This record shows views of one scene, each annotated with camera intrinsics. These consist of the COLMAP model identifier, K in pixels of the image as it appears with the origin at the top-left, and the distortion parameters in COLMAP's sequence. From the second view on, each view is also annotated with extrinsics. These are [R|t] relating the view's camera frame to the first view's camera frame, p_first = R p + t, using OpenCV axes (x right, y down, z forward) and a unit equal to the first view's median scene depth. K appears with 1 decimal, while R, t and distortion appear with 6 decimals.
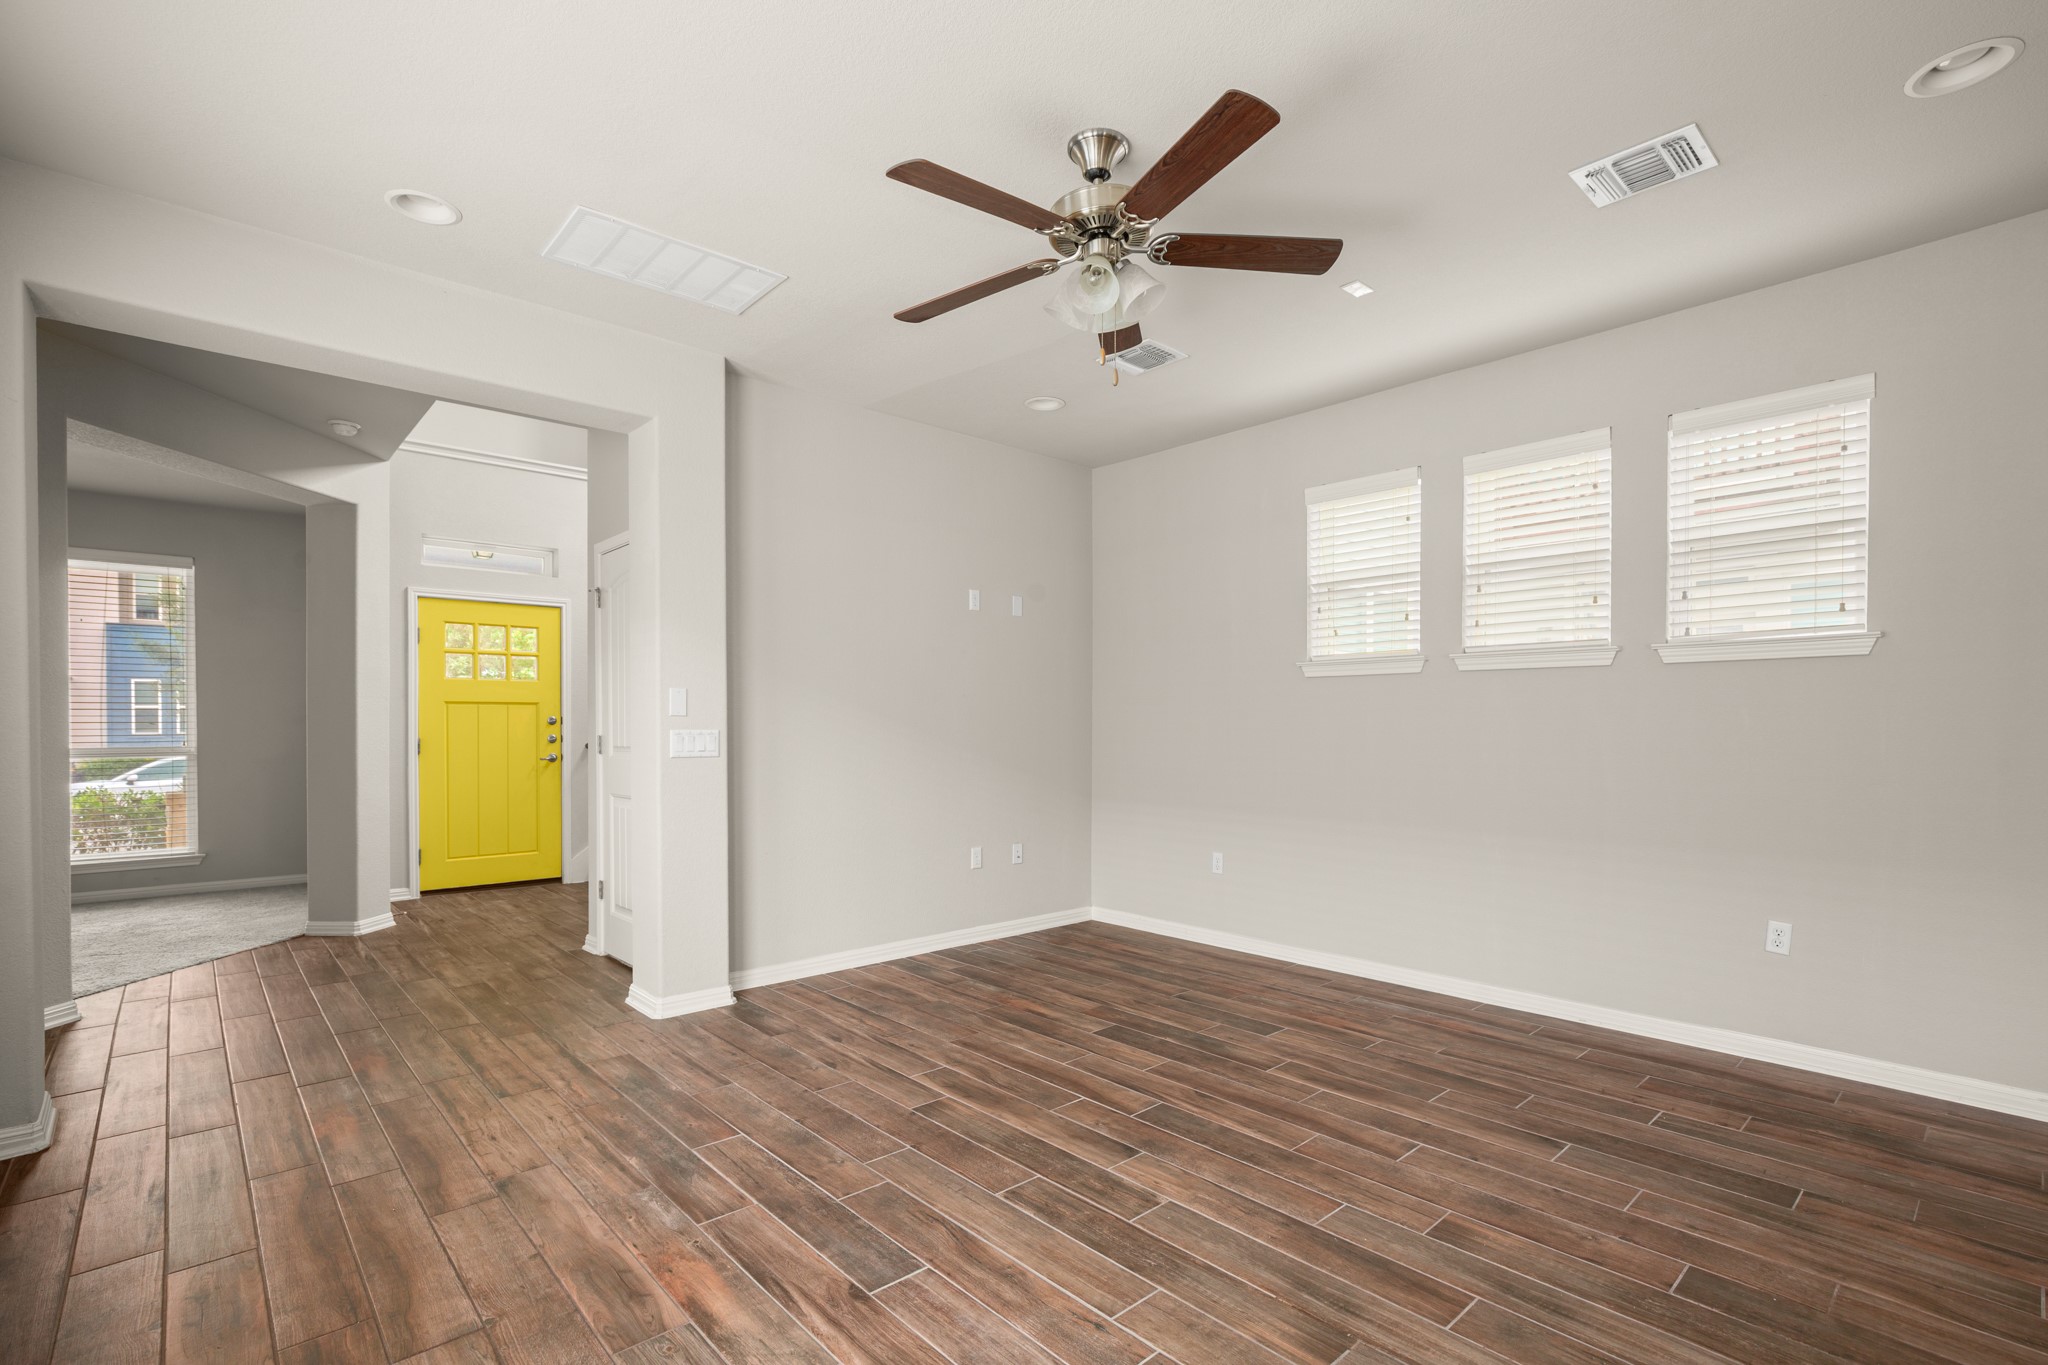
lens RADIAL K [[928.0, 0, 997.6], [0, 928.0, 698.7], [0, 0, 1]] dist [-0.008585, 0.000166]
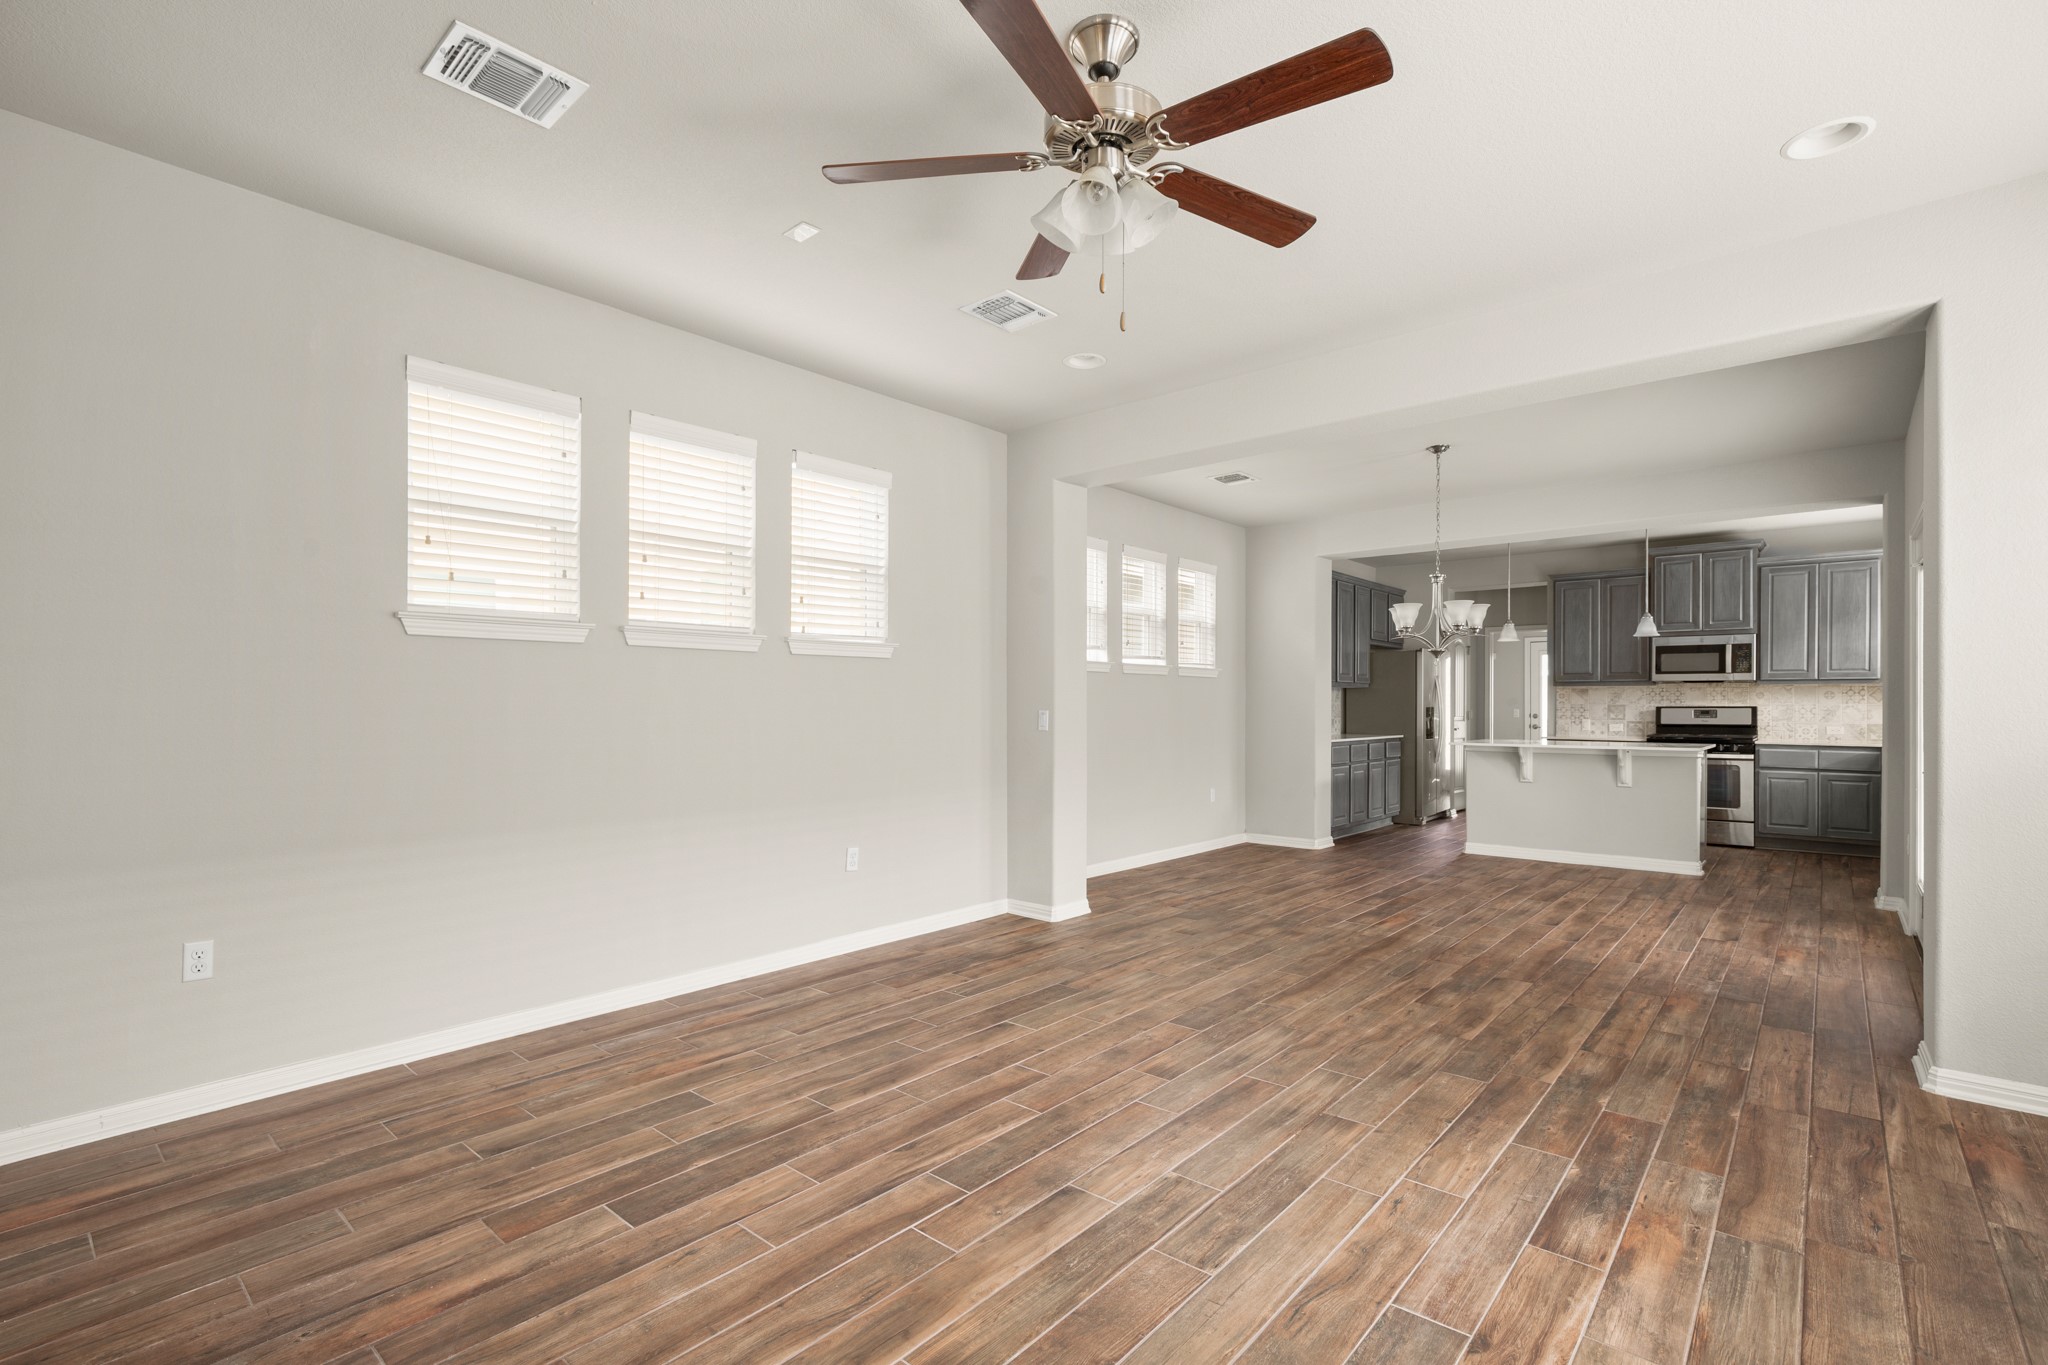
lens RADIAL K [[963.4, 0, 1019.3], [0, 963.4, 686.5], [0, 0, 1]] dist [-0.003344, 0.000650]
pose [[-0.140848, 0.017009, 0.989885, -0.591667], [-0.028548, 0.999367, -0.021234, 0.023315], [-0.989620, -0.031250, -0.140273, 0.923124]]
